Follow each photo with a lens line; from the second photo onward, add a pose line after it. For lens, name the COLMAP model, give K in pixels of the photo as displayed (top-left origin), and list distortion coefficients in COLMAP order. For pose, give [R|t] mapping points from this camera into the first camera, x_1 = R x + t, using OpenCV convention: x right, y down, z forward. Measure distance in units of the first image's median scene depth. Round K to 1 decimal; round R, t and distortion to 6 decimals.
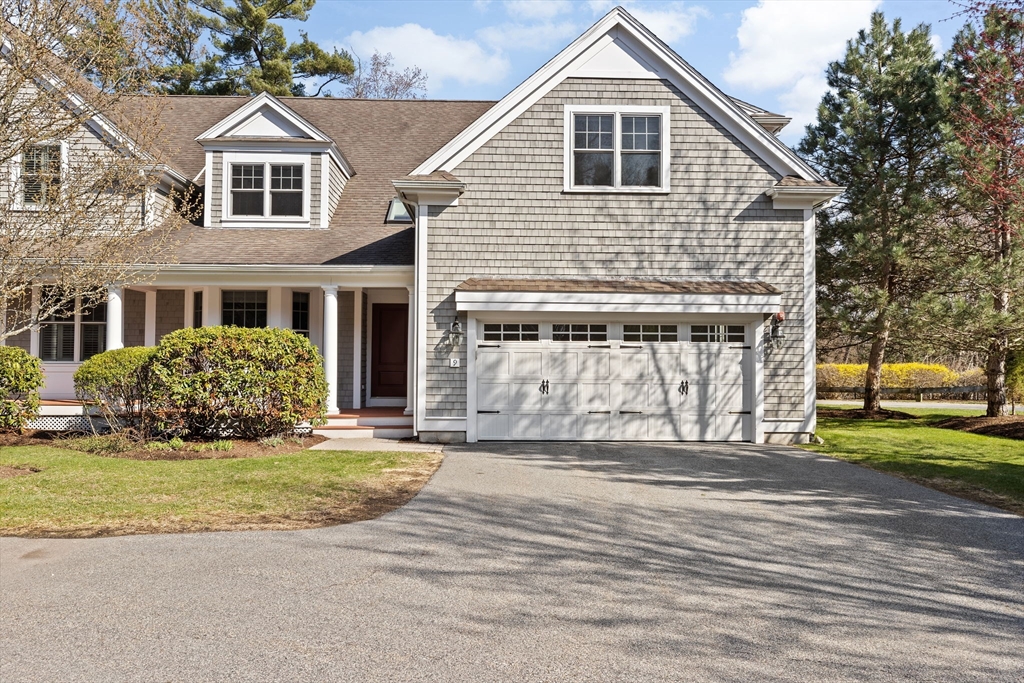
lens RADIAL K [[775.8, 0, 511.9], [0, 775.8, 340.4], [0, 0, 1]] dist [0.025849, -0.010192]
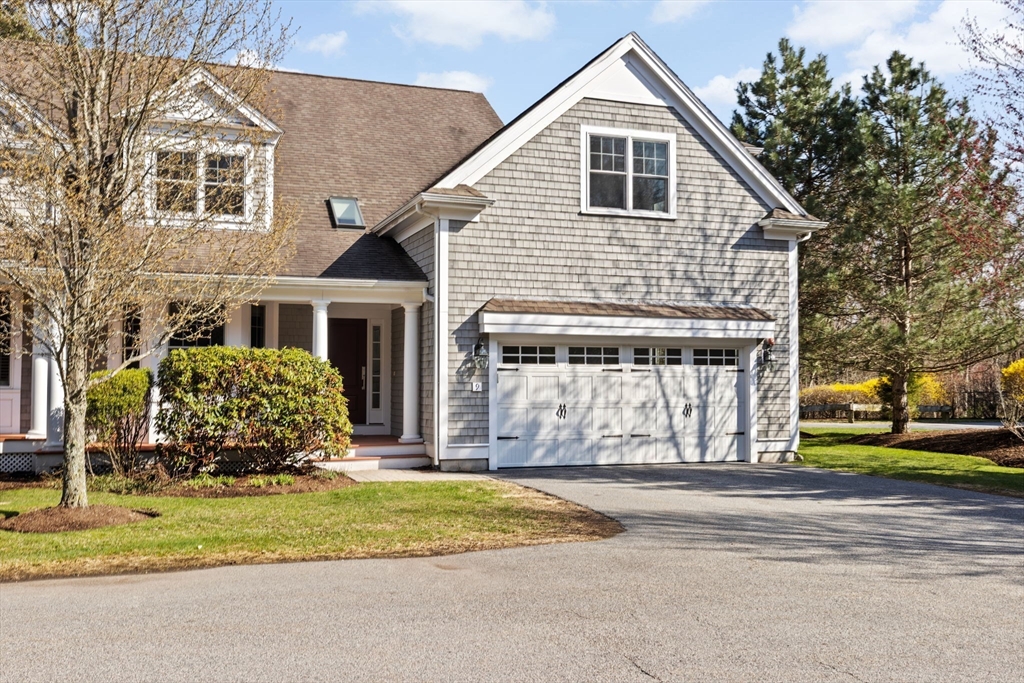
lens RADIAL K [[976.7, 0, 512.0], [0, 976.7, 342.0], [0, 0, 1]] dist [0.015103, 0.000000]
pose [[0.951172, 0.010136, 0.308494, -0.395374], [-0.007628, 0.999927, -0.009334, -0.015298], [-0.308566, 0.006525, 0.951180, -0.150083]]
